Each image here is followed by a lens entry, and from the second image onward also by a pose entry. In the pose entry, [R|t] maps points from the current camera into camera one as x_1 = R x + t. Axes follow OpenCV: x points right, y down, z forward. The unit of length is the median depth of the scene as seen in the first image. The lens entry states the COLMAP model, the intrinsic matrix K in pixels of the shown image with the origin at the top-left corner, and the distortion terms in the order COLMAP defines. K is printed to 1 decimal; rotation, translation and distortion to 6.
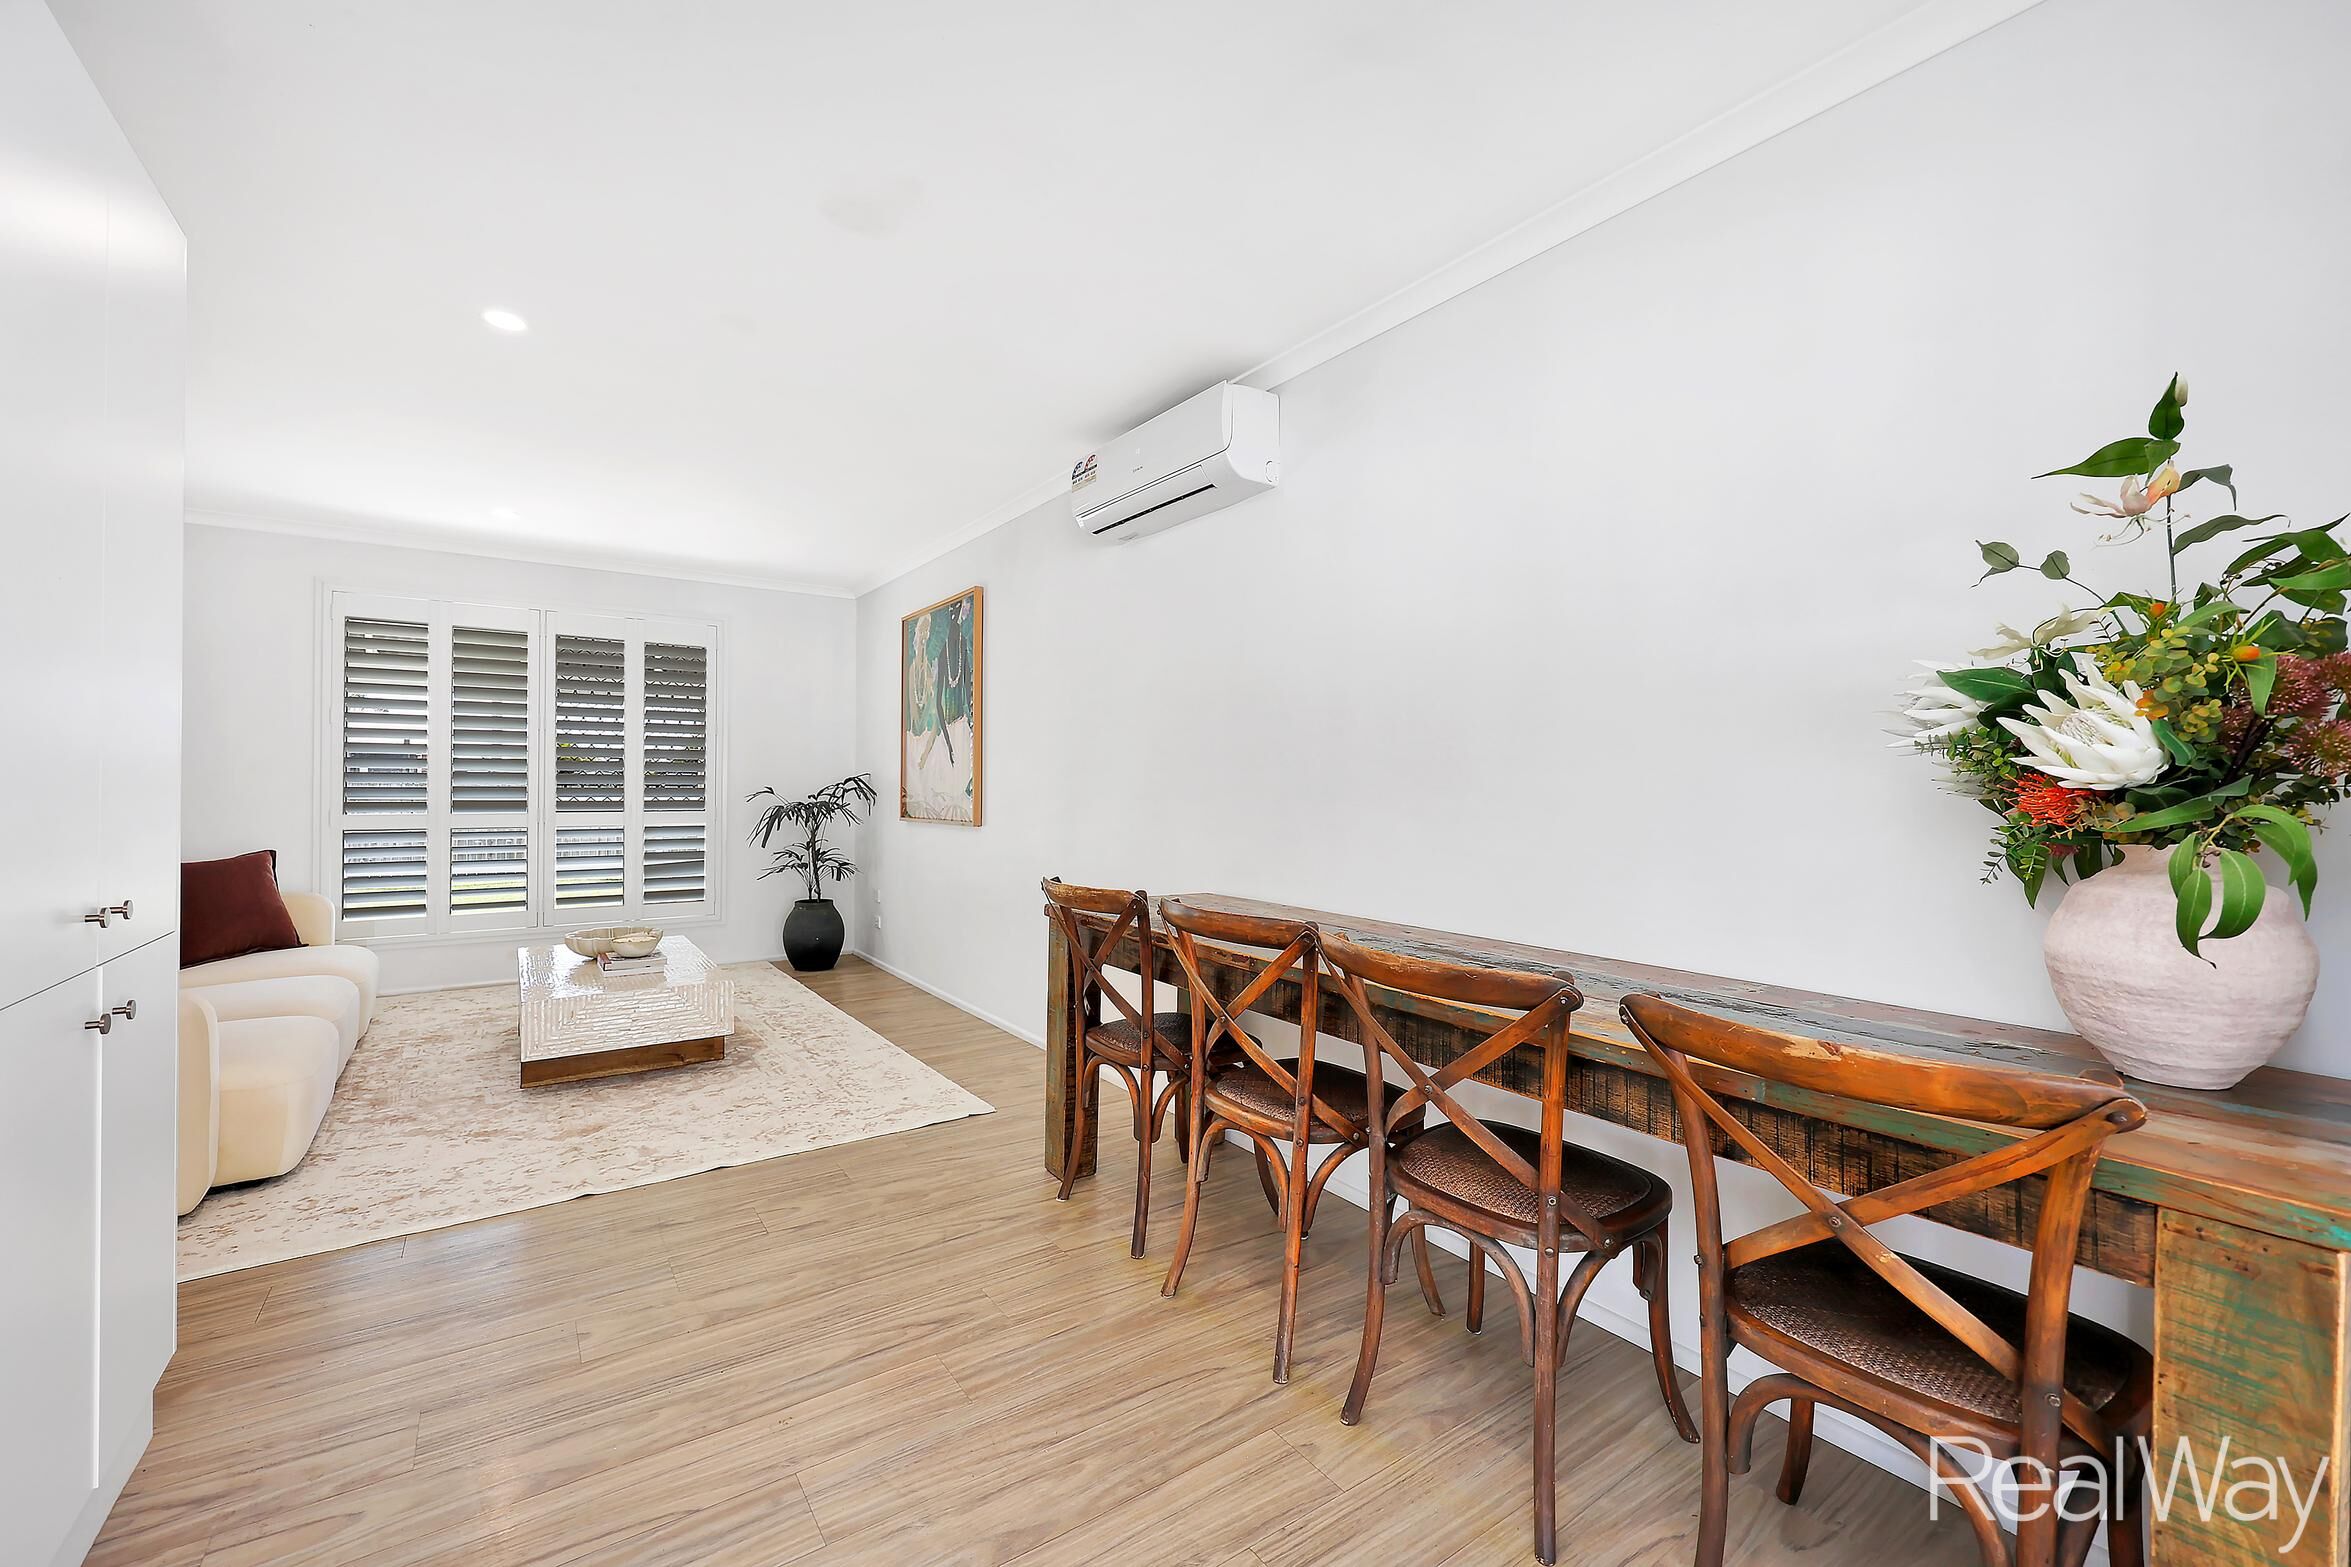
lens RADIAL K [[951.5, 0, 1182.6], [0, 951.5, 788.2], [0, 0, 1]] dist [0.000476, 0.000498]
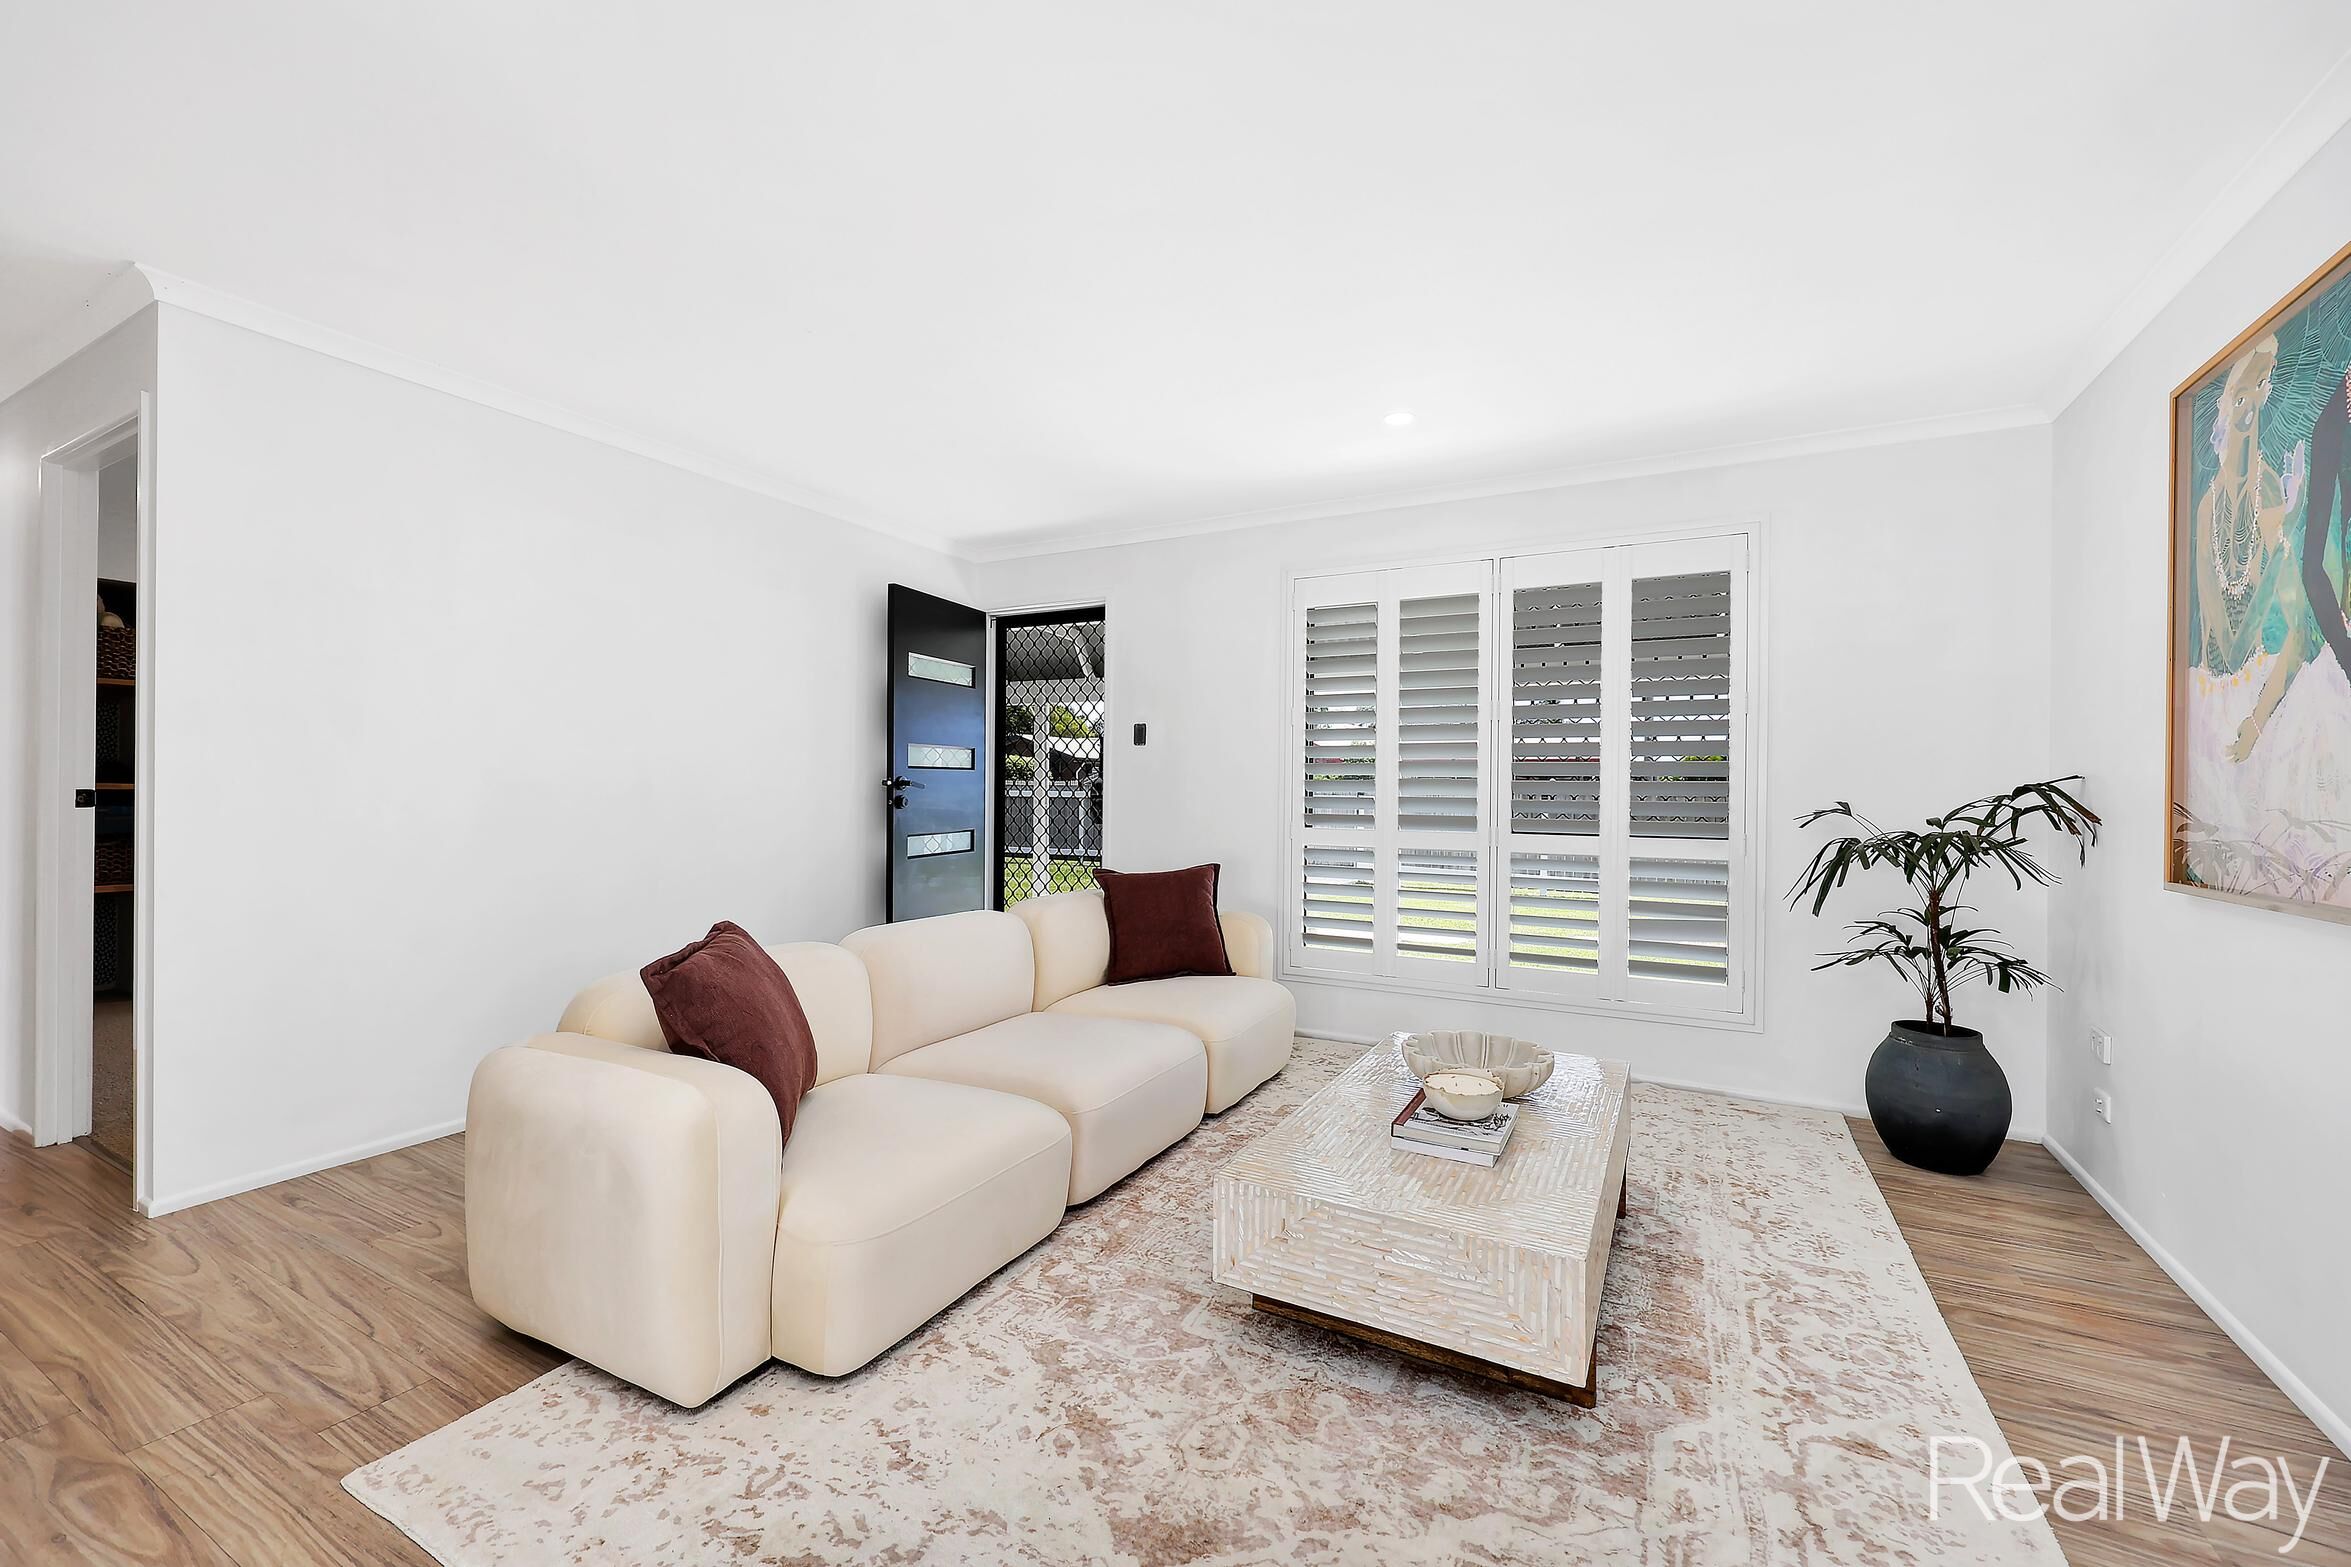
lens RADIAL K [[951.5, 0, 1167.6], [0, 951.5, 782.5], [0, 0, 1]] dist [0.000476, 0.000498]
pose [[0.433231, -0.005788, -0.901265, -0.127188], [-0.009887, 0.999889, -0.011174, -0.003379], [0.901229, 0.013751, 0.433125, 0.485638]]
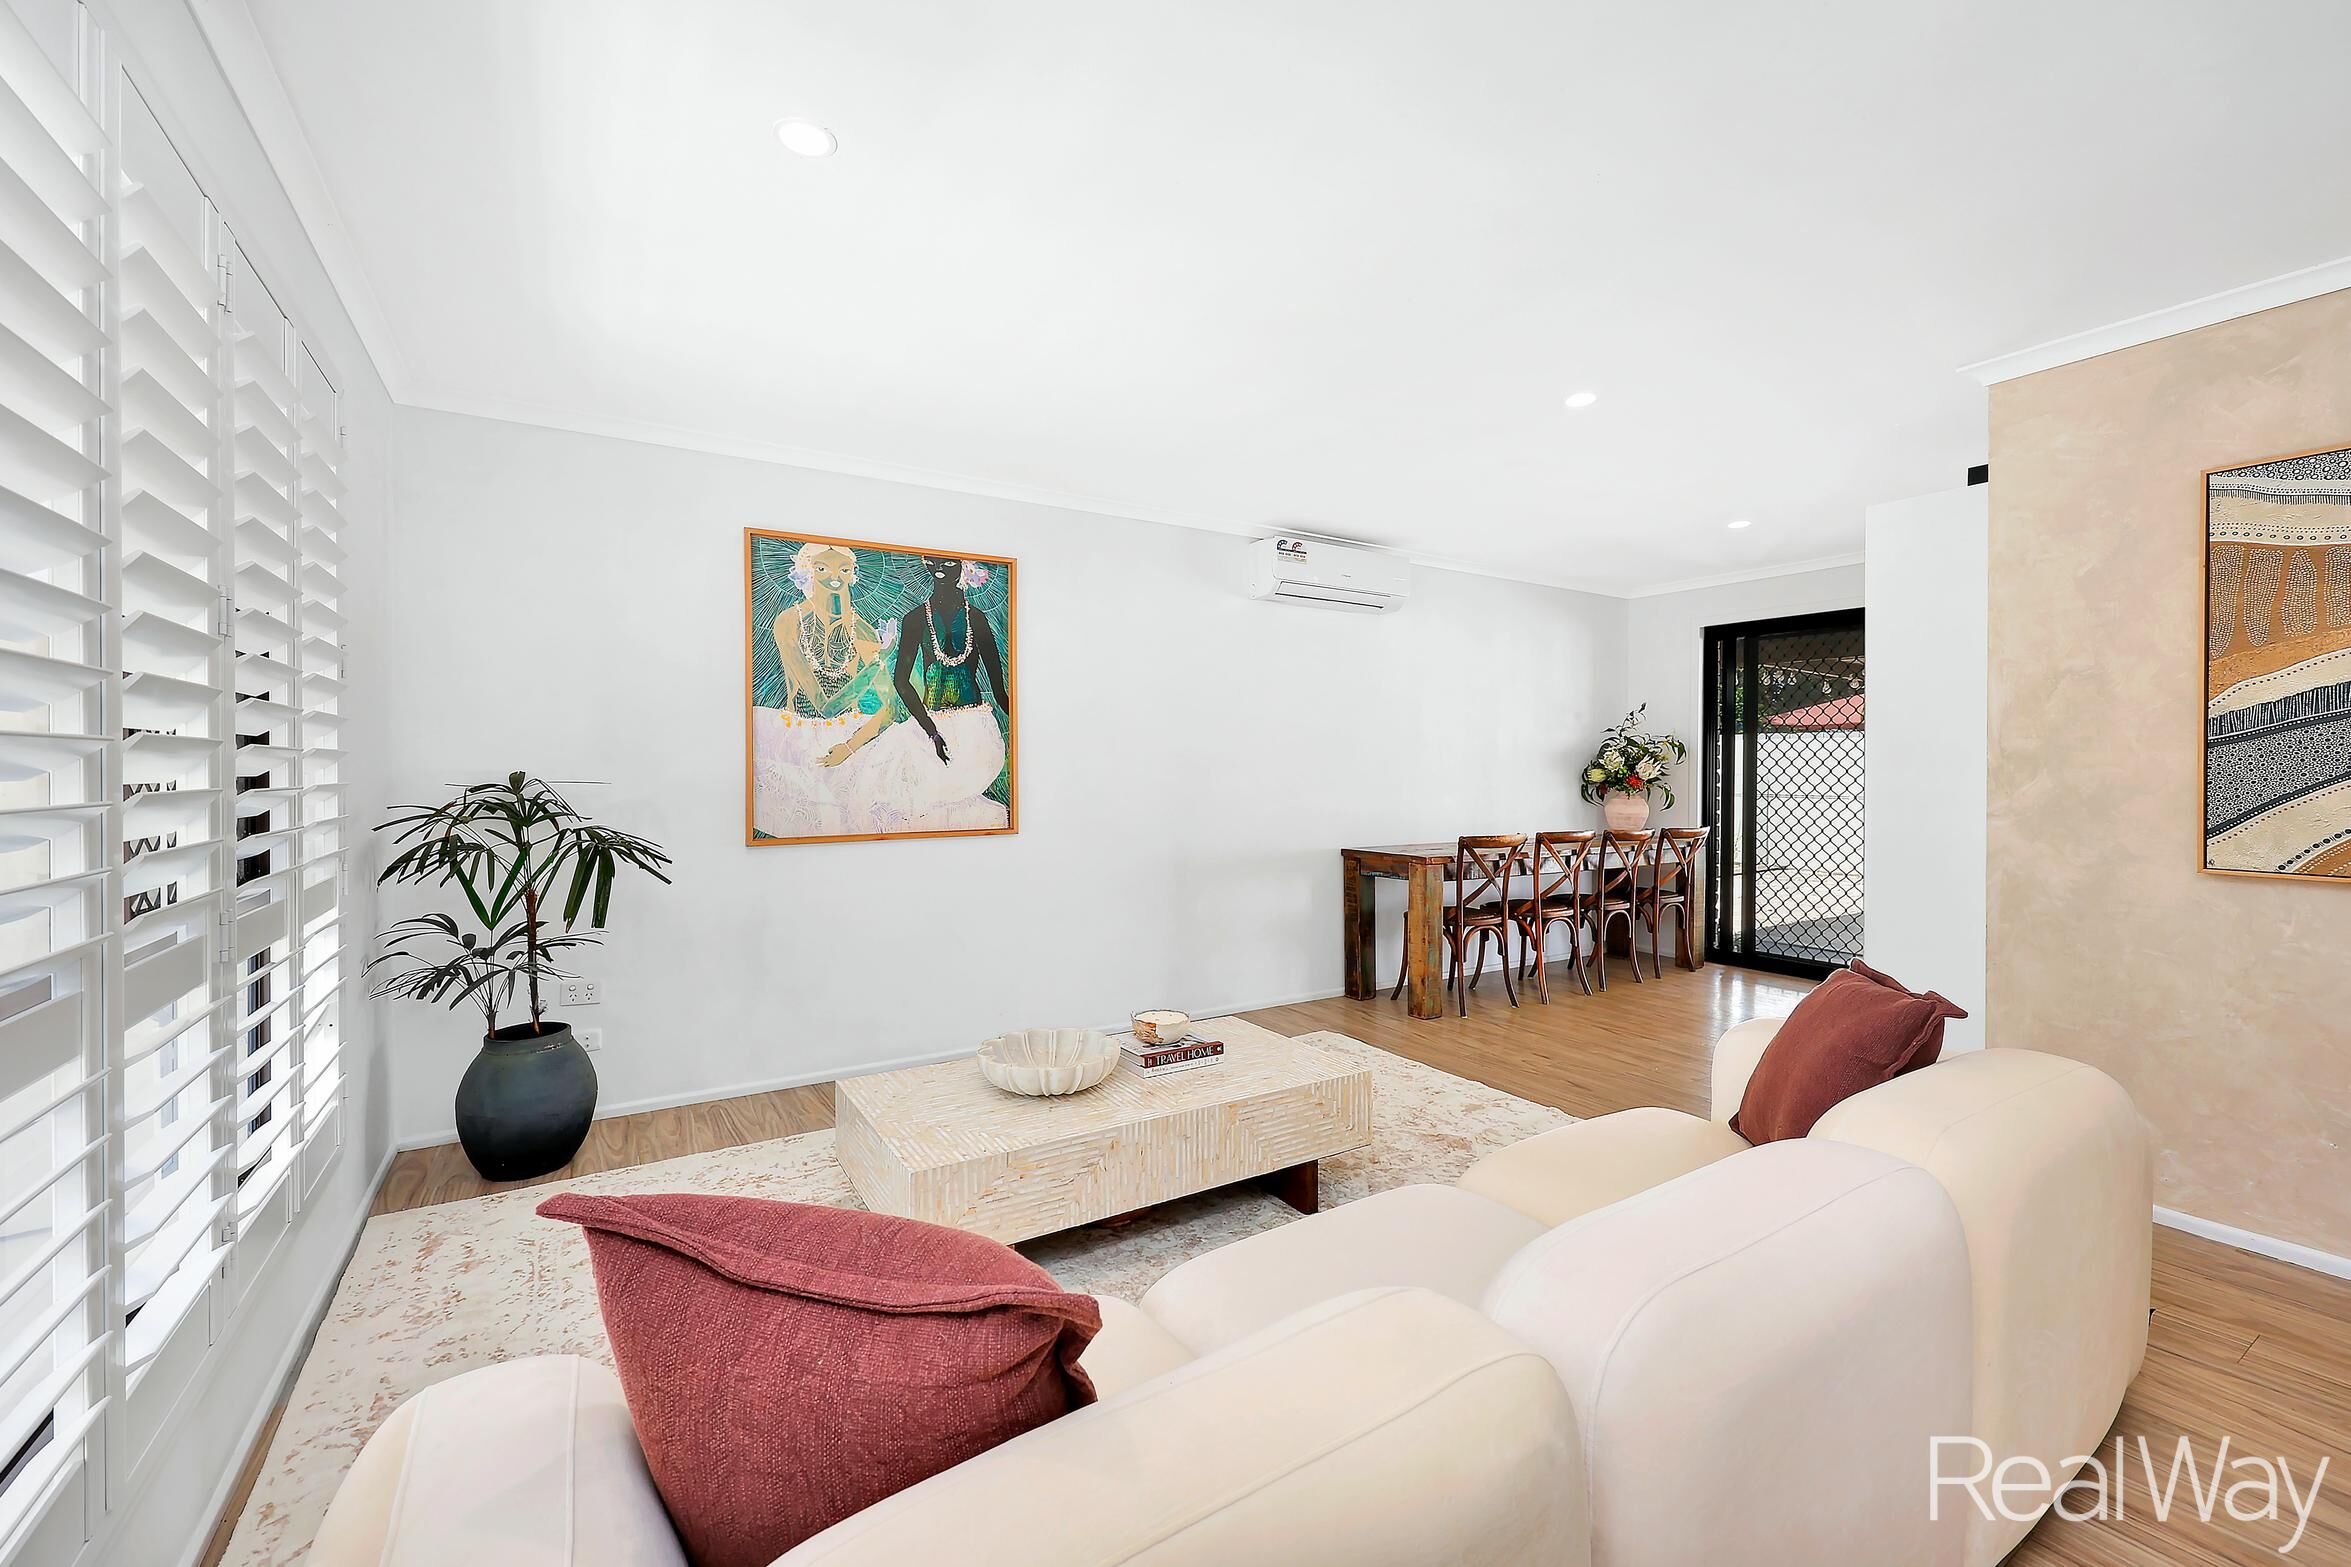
lens RADIAL K [[951.5, 0, 1168.4], [0, 951.5, 766.1], [0, 0, 1]] dist [0.000476, 0.000498]
pose [[0.064074, -0.007338, 0.997918, -1.010796], [0.003494, 0.999968, 0.007129, -0.025635], [-0.997939, 0.003030, 0.064098, 0.751266]]
